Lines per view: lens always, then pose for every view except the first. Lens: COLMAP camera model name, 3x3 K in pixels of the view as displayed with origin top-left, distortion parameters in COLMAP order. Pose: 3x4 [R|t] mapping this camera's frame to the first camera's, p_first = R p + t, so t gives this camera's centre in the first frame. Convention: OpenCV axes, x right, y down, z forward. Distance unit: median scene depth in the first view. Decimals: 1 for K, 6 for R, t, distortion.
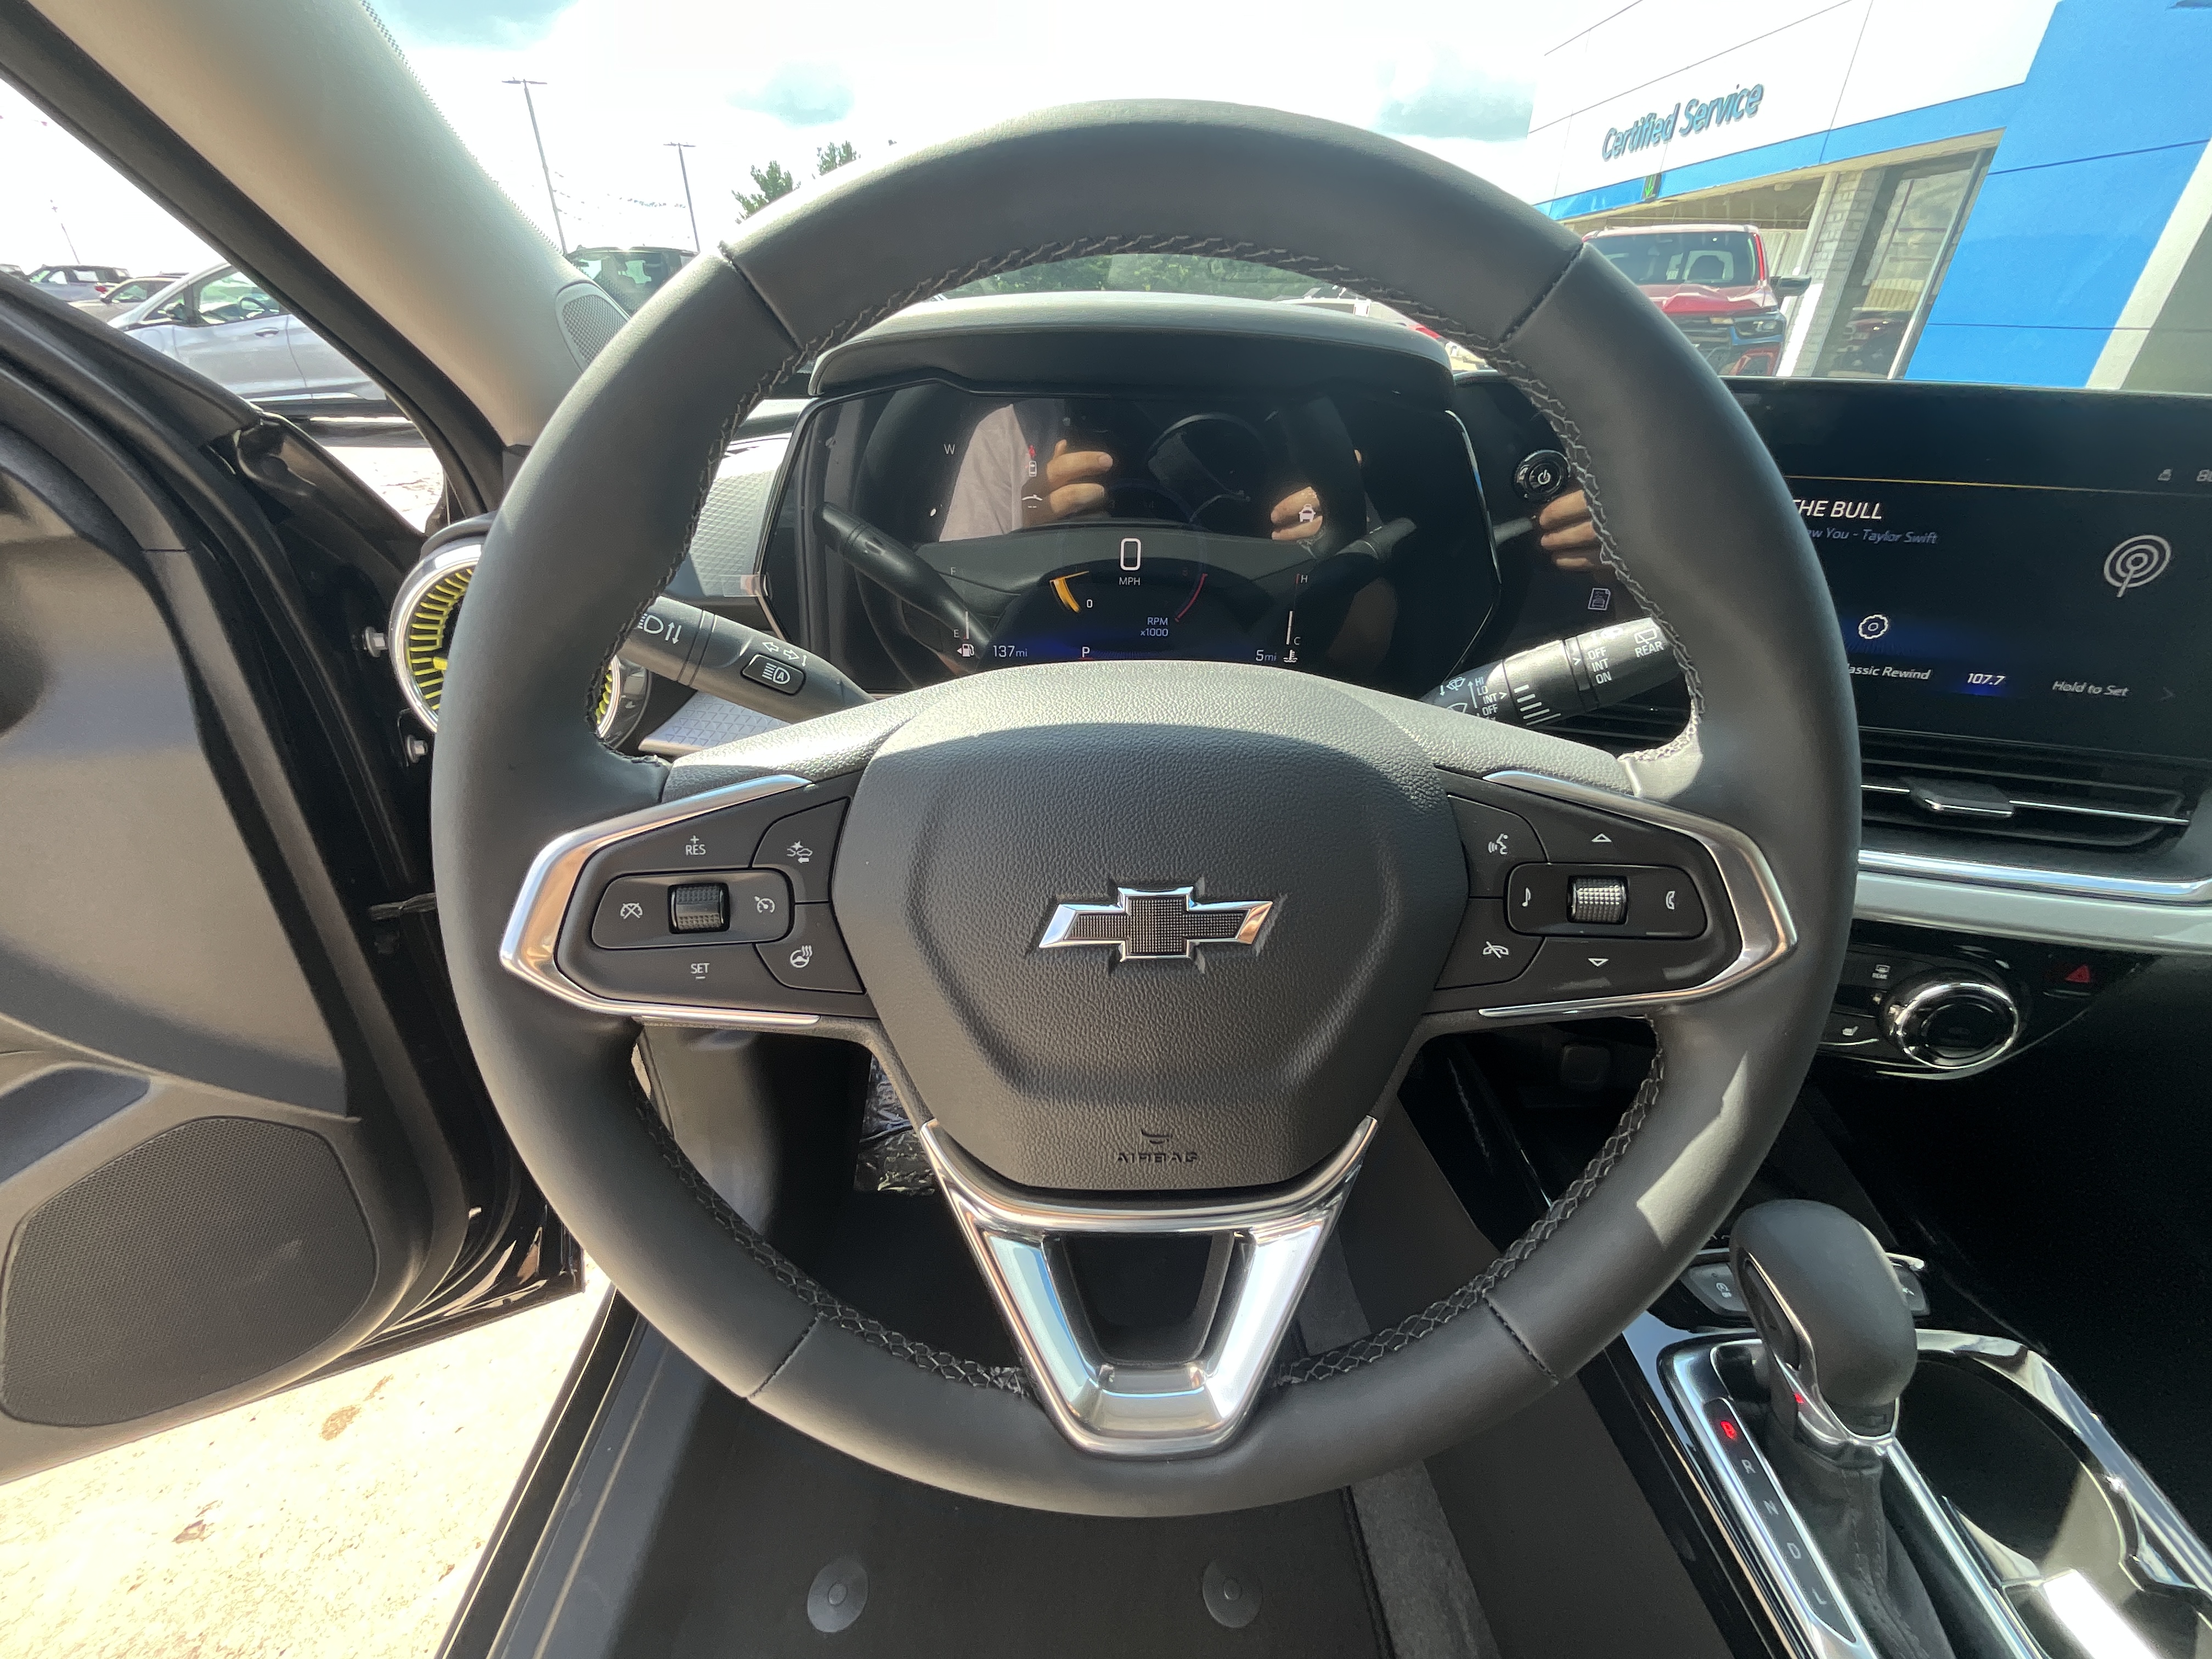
lens RADIAL K [[882.3, 0, 1107.2], [0, 882.3, 827.6], [0, 0, 1]] dist [0.002858, -0.003048]
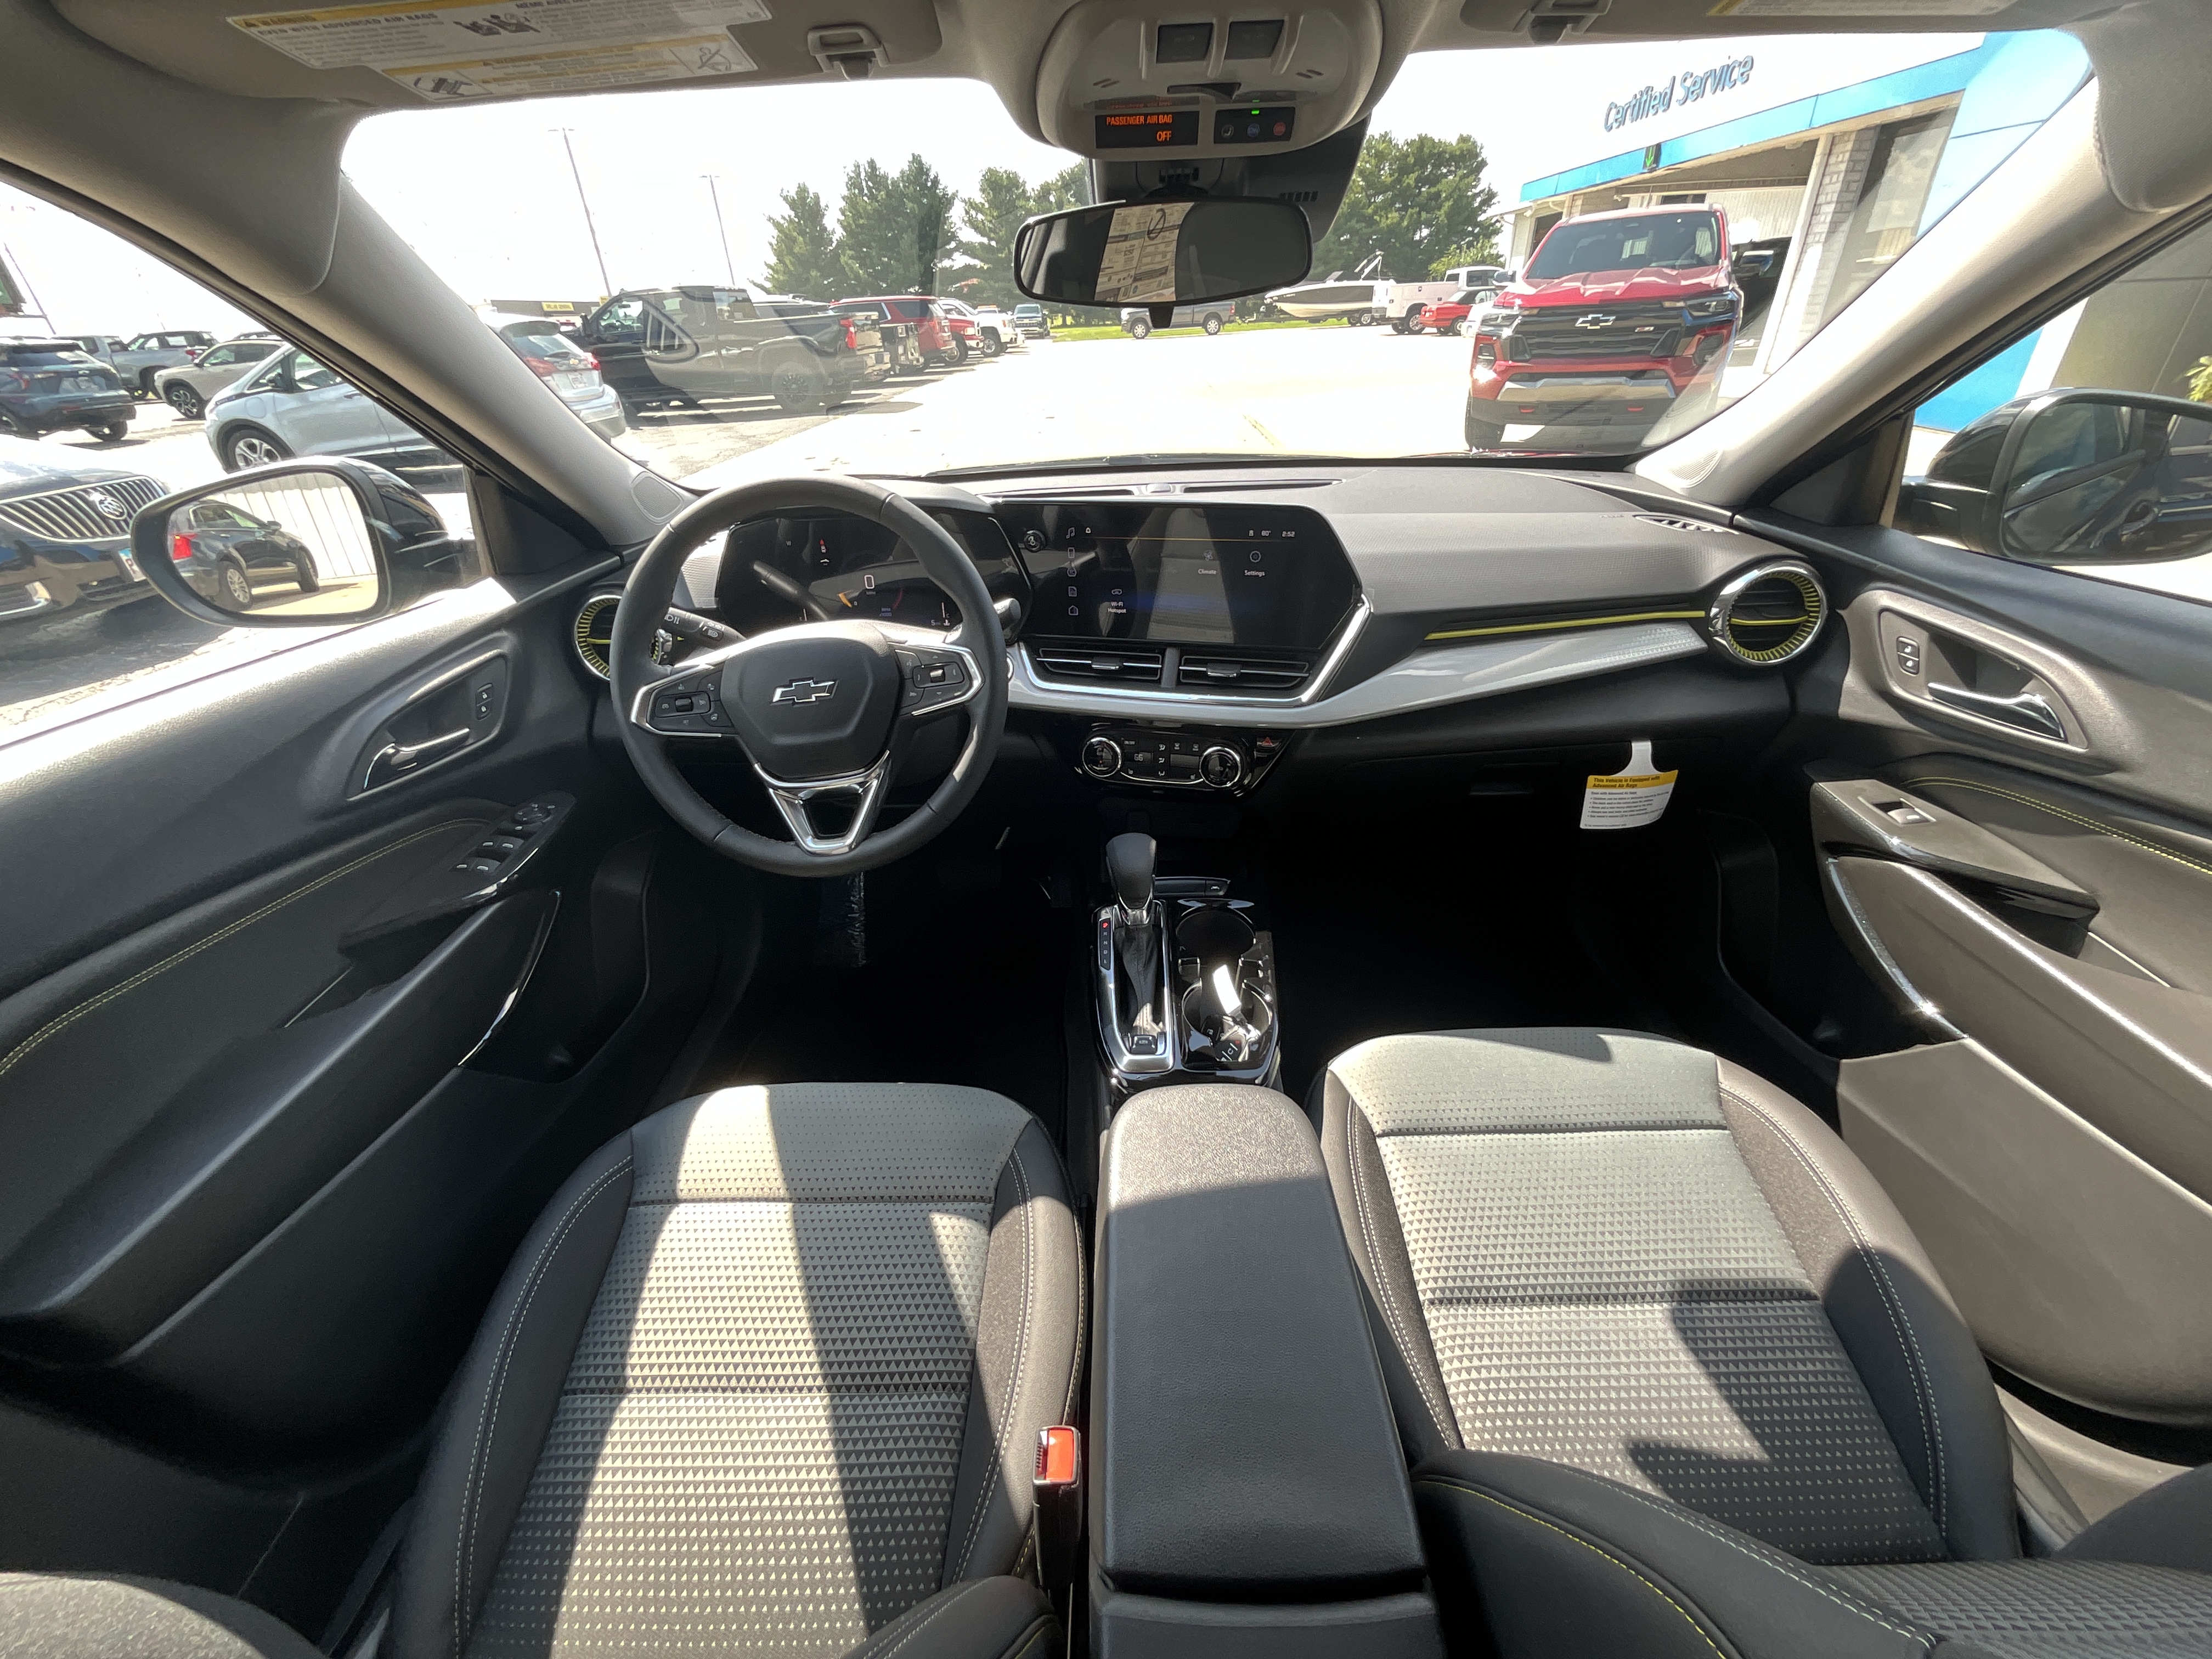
lens RADIAL K [[877.9, 0, 1107.0], [0, 877.9, 836.6], [0, 0, 1]] dist [-0.003060, -0.000465]
pose [[0.997963, -0.035035, -0.053314, 0.025385], [0.035809, 0.999266, 0.013633, 0.011938], [0.052797, -0.015514, 0.998485, -0.044257]]
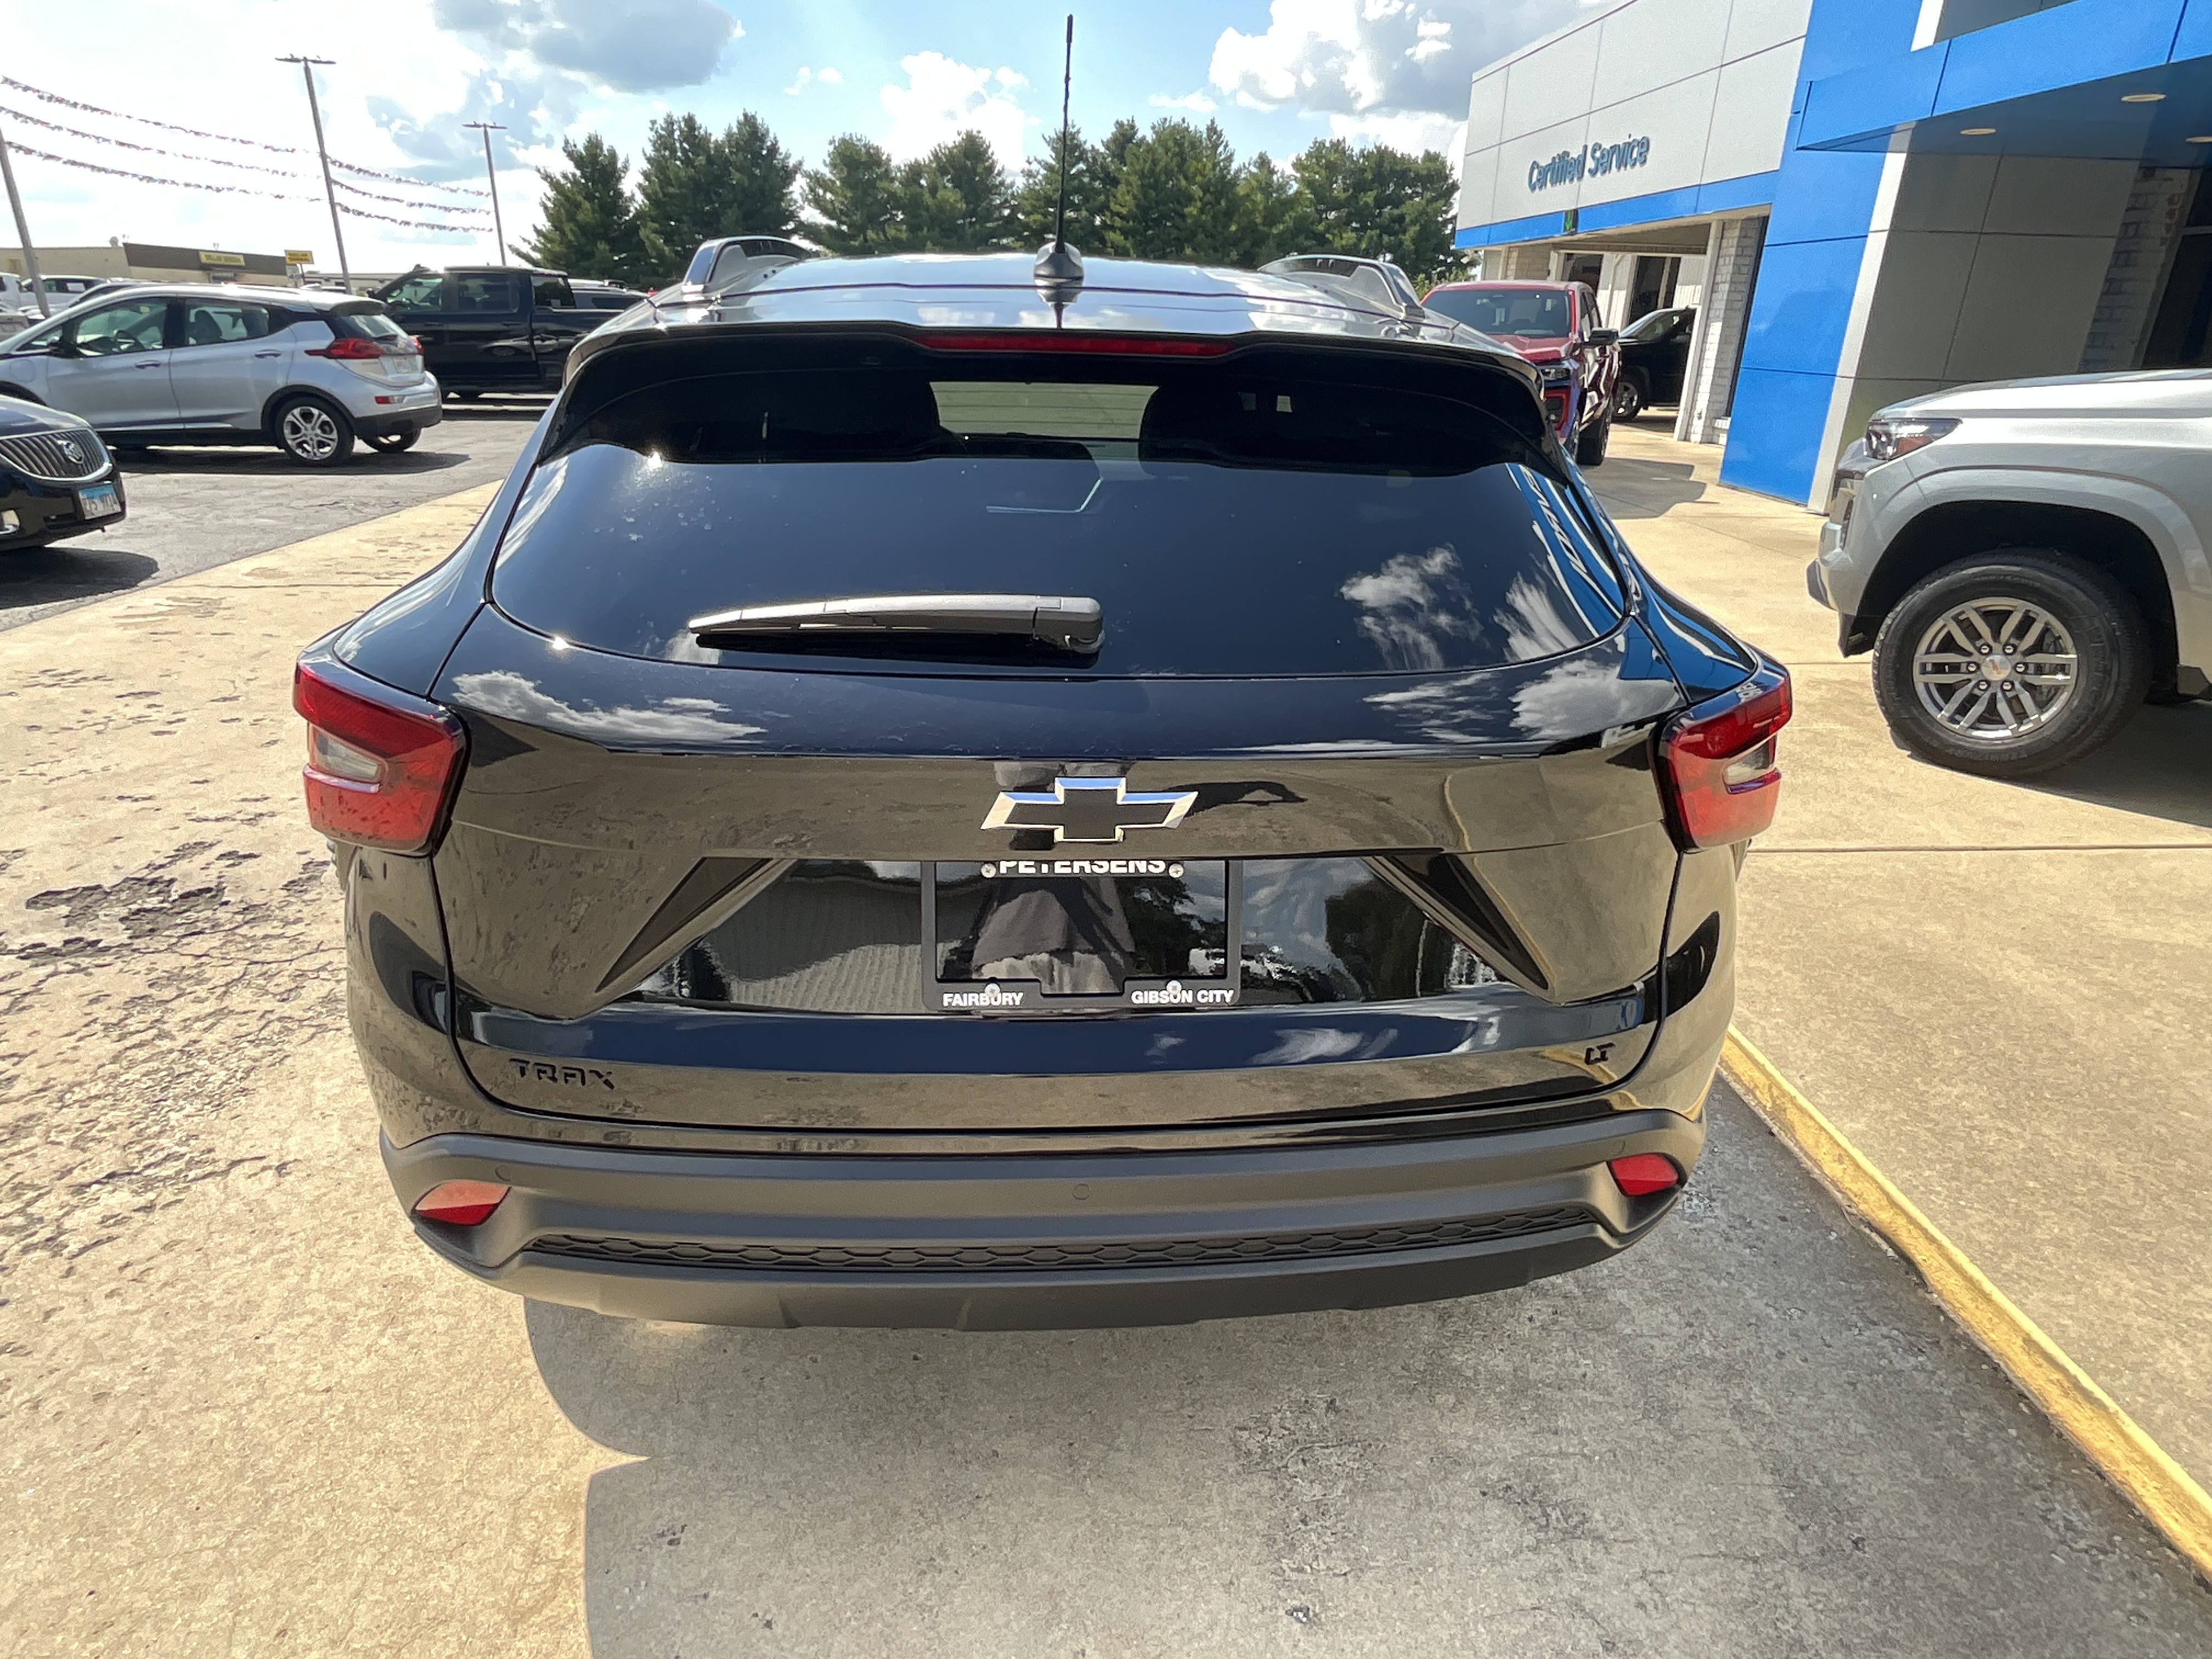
lens RADIAL K [[1242.4, 0, 1106.0], [0, 1242.4, 829.5], [0, 0, 1]] dist [-0.014542, 0.000298]
pose [[0.998234, -0.014183, 0.057688, 0.028249], [0.021845, 0.990680, -0.134448, 0.108760], [-0.055243, 0.135471, 0.989240, -0.233628]]
